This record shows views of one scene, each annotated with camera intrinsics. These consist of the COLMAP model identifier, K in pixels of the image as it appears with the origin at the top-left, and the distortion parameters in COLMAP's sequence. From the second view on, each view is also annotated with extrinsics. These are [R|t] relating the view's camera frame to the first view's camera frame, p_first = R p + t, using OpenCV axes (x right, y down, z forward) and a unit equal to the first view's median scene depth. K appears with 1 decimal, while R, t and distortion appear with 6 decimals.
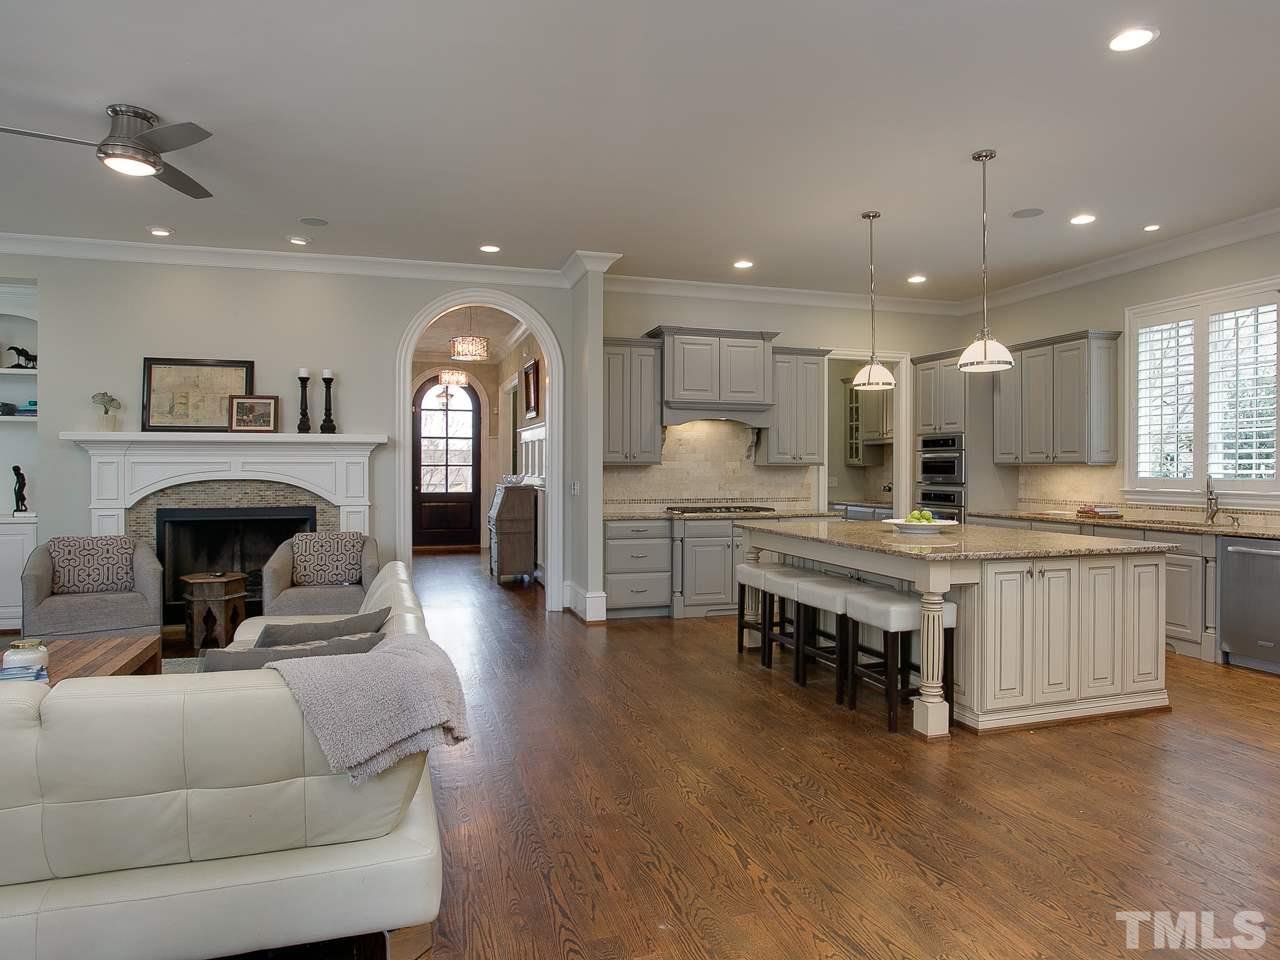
lens RADIAL K [[839.0, 0, 646.6], [0, 839.0, 476.8], [0, 0, 1]] dist [-0.014706, -0.003171]
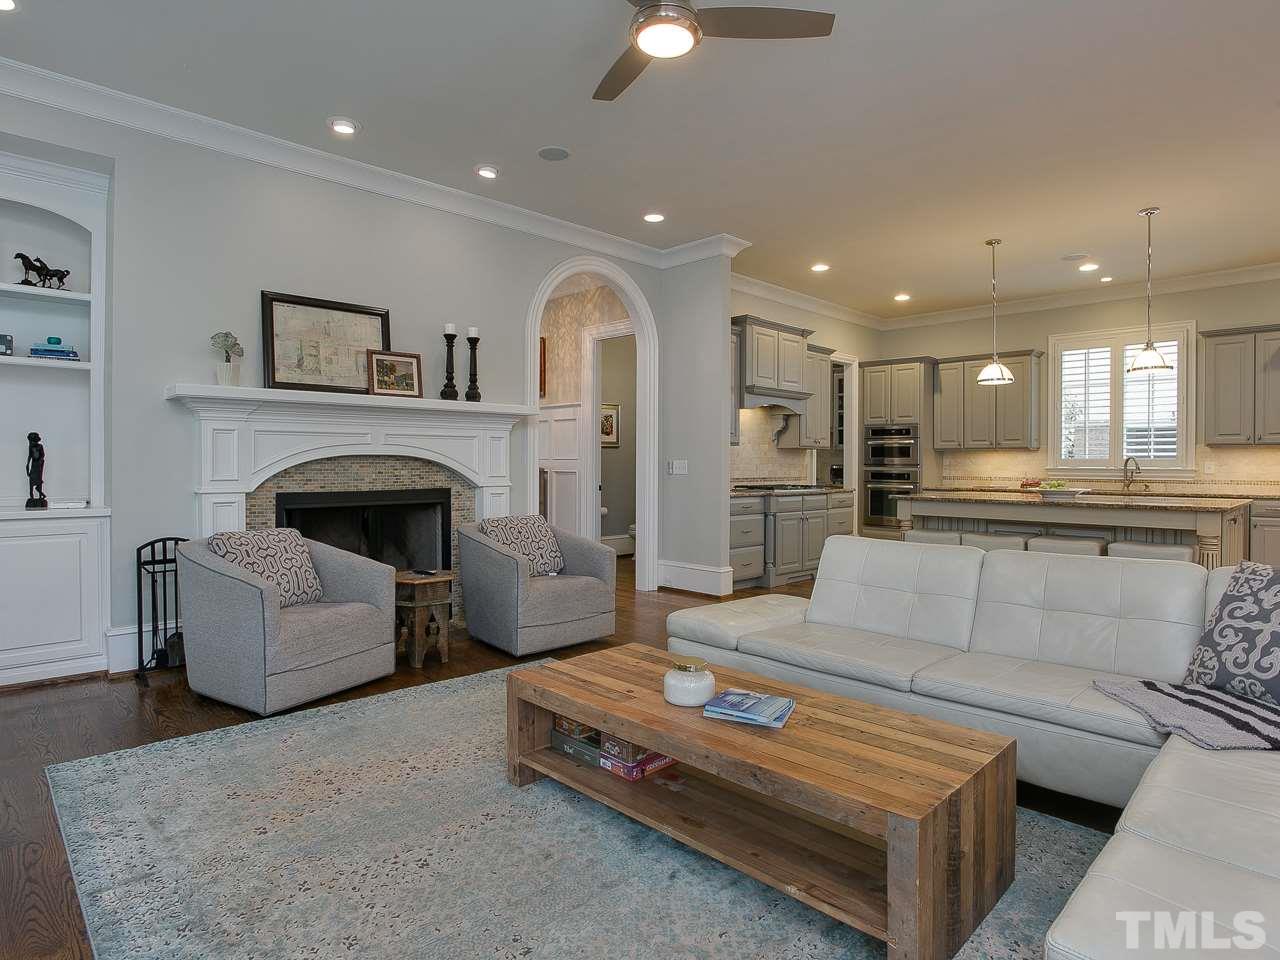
lens RADIAL K [[748.3, 0, 635.3], [0, 748.3, 478.8], [0, 0, 1]] dist [-0.031926, 0.001321]
pose [[0.879348, -0.007537, 0.476120, -0.607926], [0.002123, 0.999927, 0.011907, 0.017839], [-0.476175, -0.009460, 0.879300, 0.251774]]
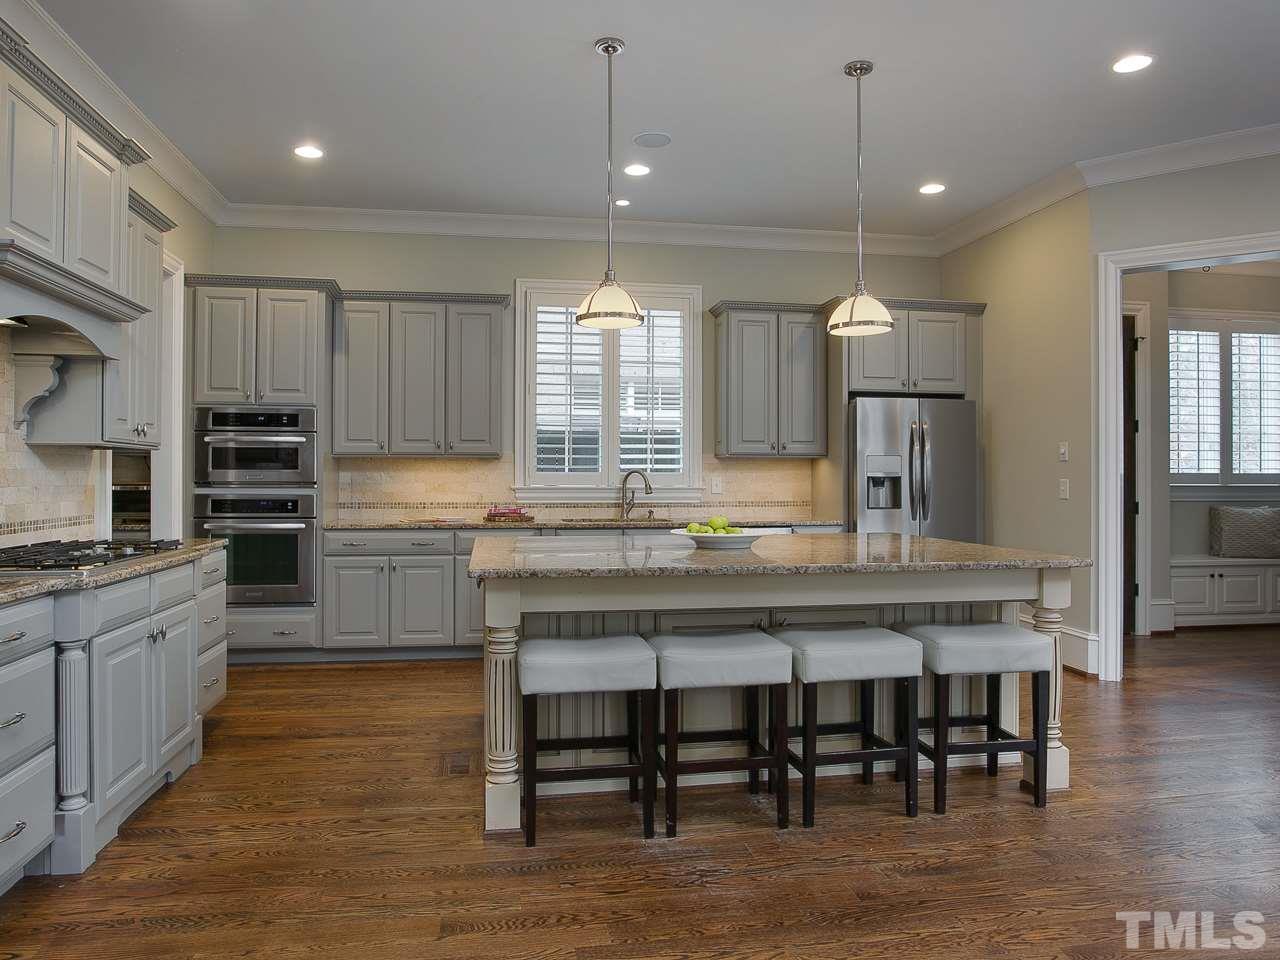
lens RADIAL K [[903.6, 0, 663.9], [0, 903.6, 483.0], [0, 0, 1]] dist [0.024216, -0.000016]
pose [[0.146131, -0.007468, 0.989237, -0.341463], [0.007730, 0.999950, 0.006407, 0.006817], [-0.989235, 0.006710, 0.146181, 0.712177]]
